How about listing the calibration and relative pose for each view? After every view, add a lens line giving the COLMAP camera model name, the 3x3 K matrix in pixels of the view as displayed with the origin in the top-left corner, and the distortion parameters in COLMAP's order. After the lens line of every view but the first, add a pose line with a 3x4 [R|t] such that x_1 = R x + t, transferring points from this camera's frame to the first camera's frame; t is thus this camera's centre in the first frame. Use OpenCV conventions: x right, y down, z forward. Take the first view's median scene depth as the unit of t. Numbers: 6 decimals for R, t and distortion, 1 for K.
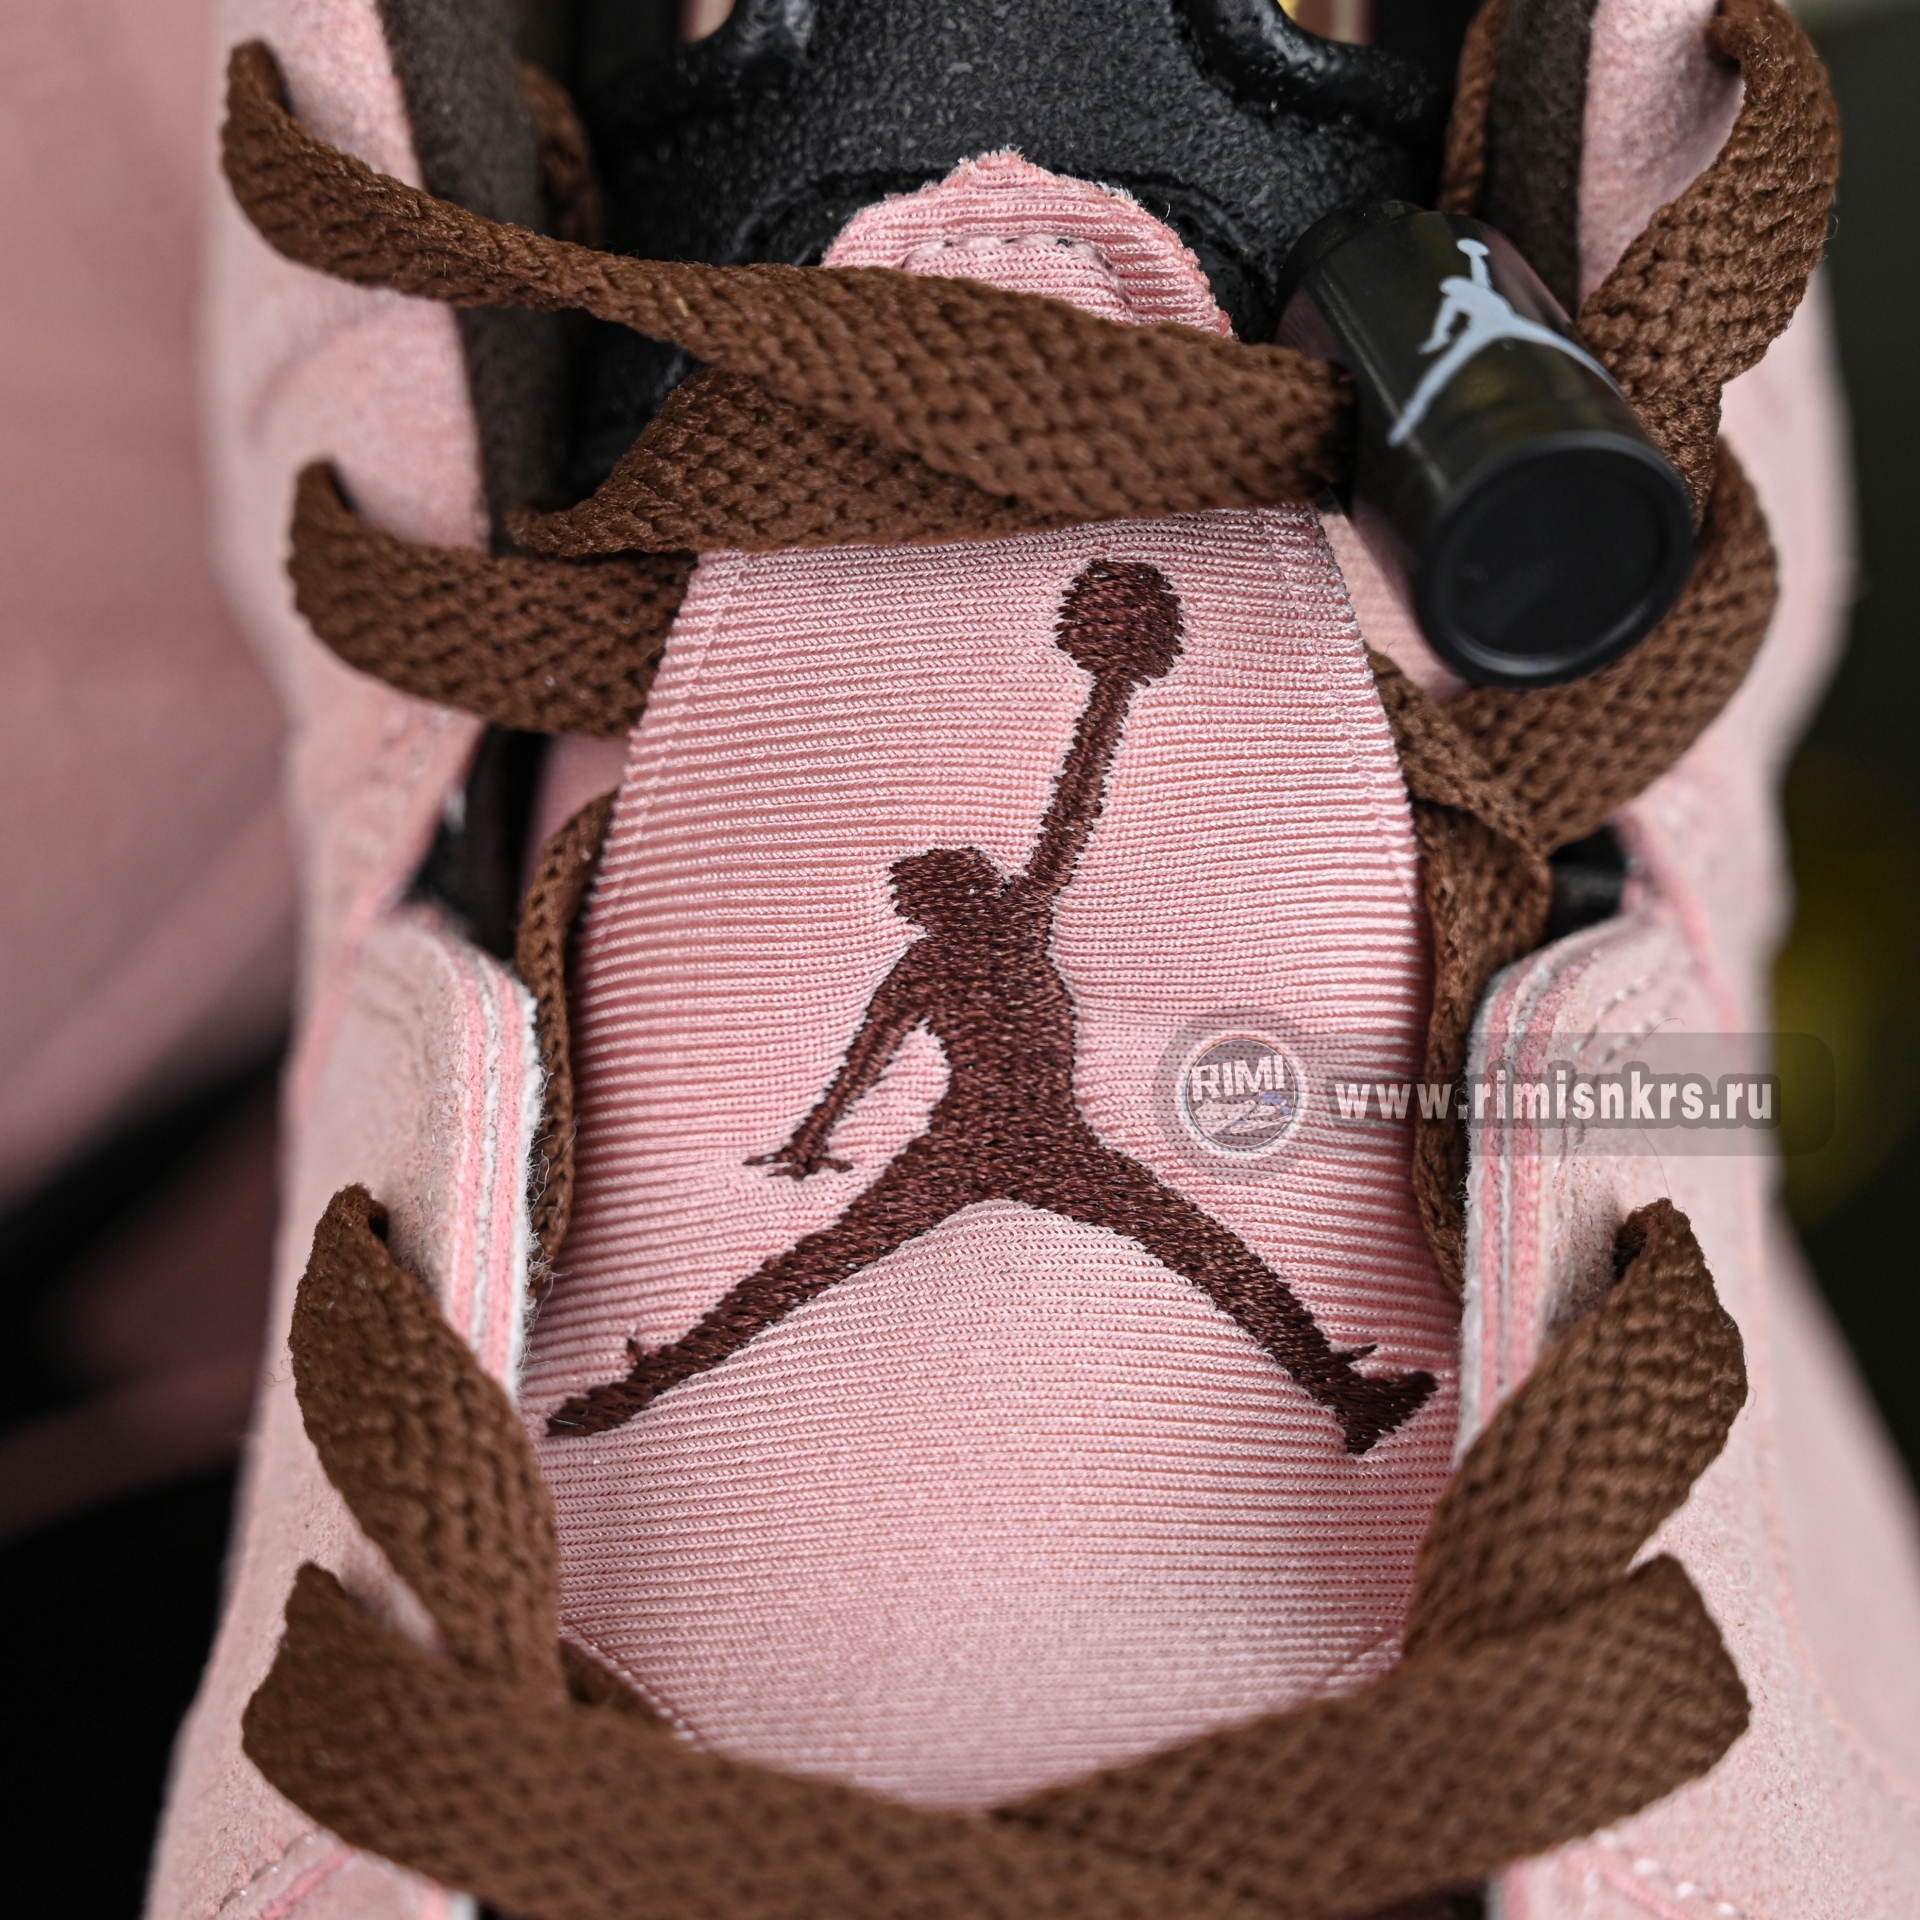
lens RADIAL K [[5459.6, 0, 968.6], [0, 5459.6, 968.5], [0, 0, 1]] dist [-0.017190, 0.000000]
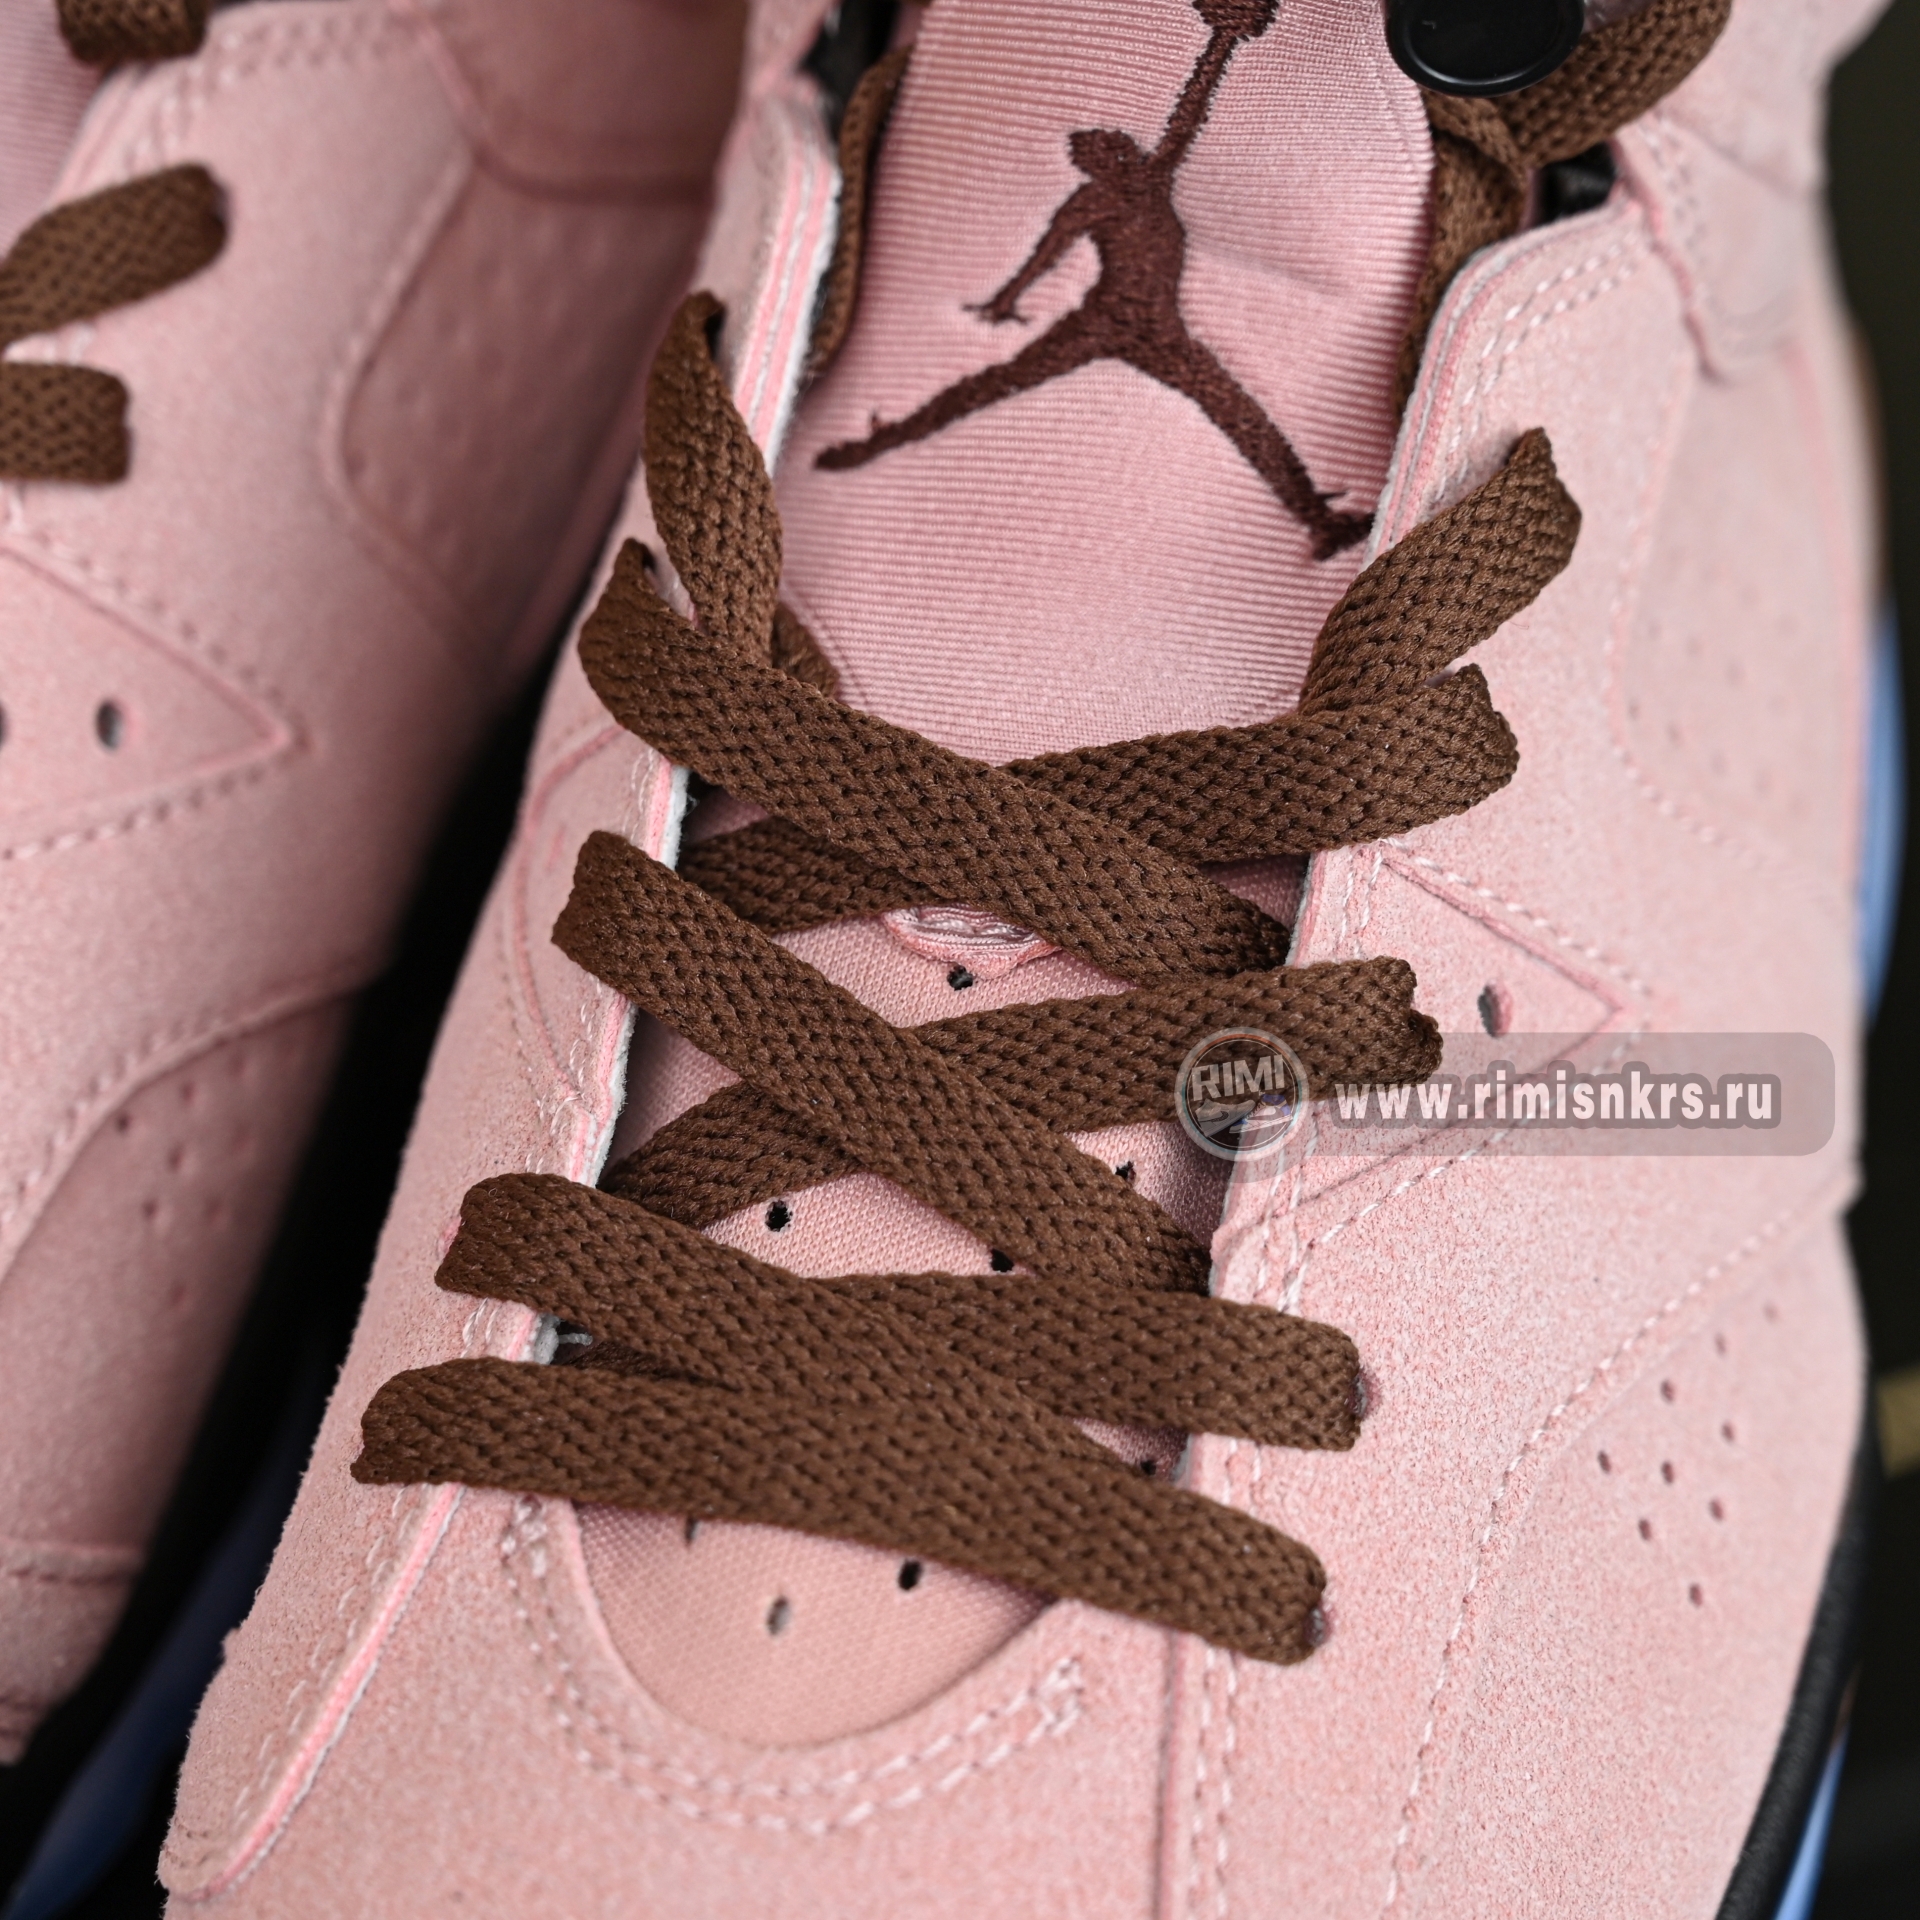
lens RADIAL K [[5459.6, 0, 950.8], [0, 5459.6, 957.8], [0, 0, 1]] dist [-0.017190, 0.000000]
pose [[0.977457, 0.158920, -0.139002, 0.200324], [-0.121488, 0.961799, 0.245322, -0.166438], [0.172679, -0.222905, 0.959425, -0.506066]]
